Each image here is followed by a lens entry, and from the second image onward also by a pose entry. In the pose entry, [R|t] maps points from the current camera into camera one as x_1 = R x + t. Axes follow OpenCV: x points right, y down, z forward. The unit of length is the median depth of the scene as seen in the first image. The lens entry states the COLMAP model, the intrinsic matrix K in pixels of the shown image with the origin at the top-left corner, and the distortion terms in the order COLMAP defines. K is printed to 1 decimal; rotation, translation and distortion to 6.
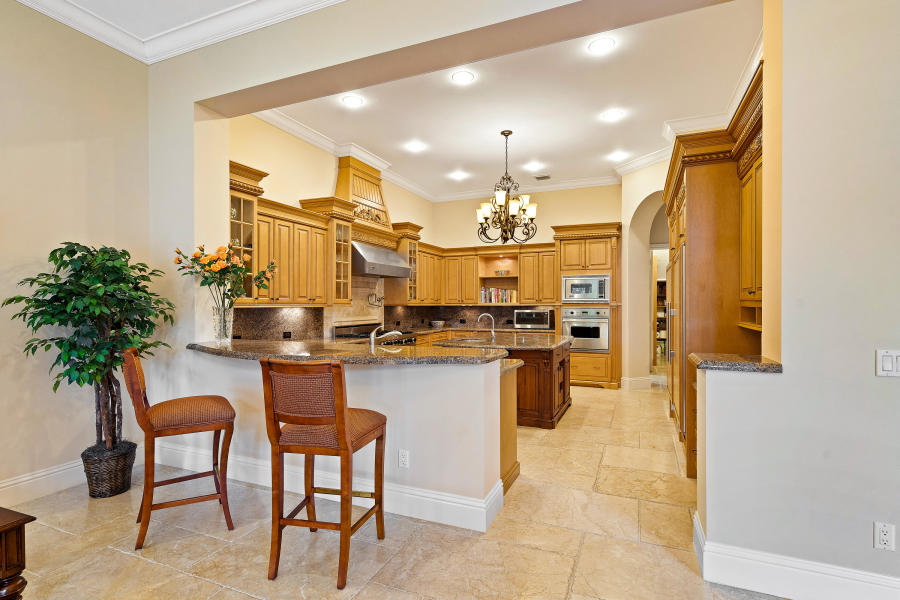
lens RADIAL K [[450.1, 0, 450.0], [0, 450.1, 300.0], [0, 0, 1]] dist [0.000249, -0.000001]
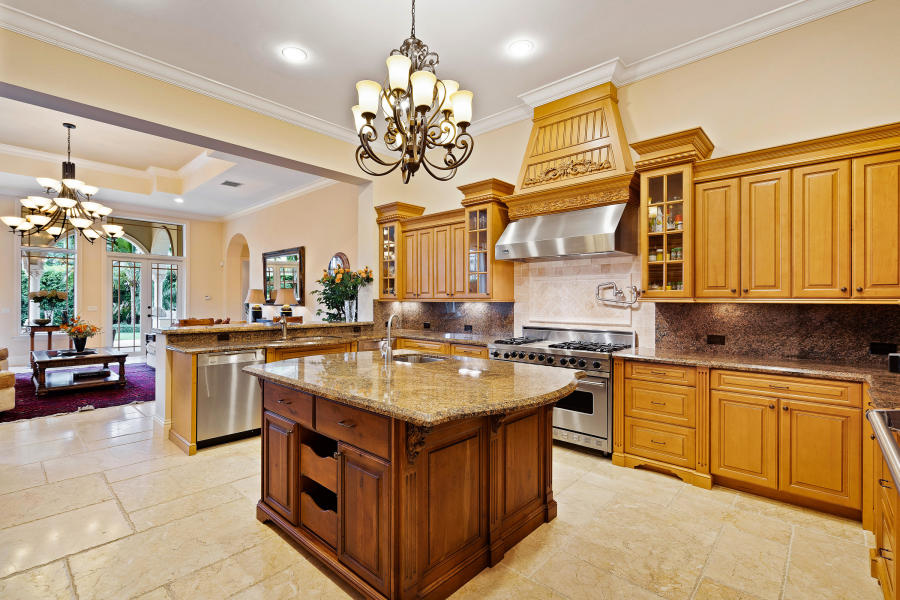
lens RADIAL K [[399.1, 0, 450.0], [0, 399.1, 300.0], [0, 0, 1]] dist [-0.001110, -0.000210]
pose [[-0.327980, 0.002618, -0.944681, 0.380428], [0.012116, 0.999926, -0.001435, 0.006797], [0.944607, -0.011916, -0.327988, 0.842722]]
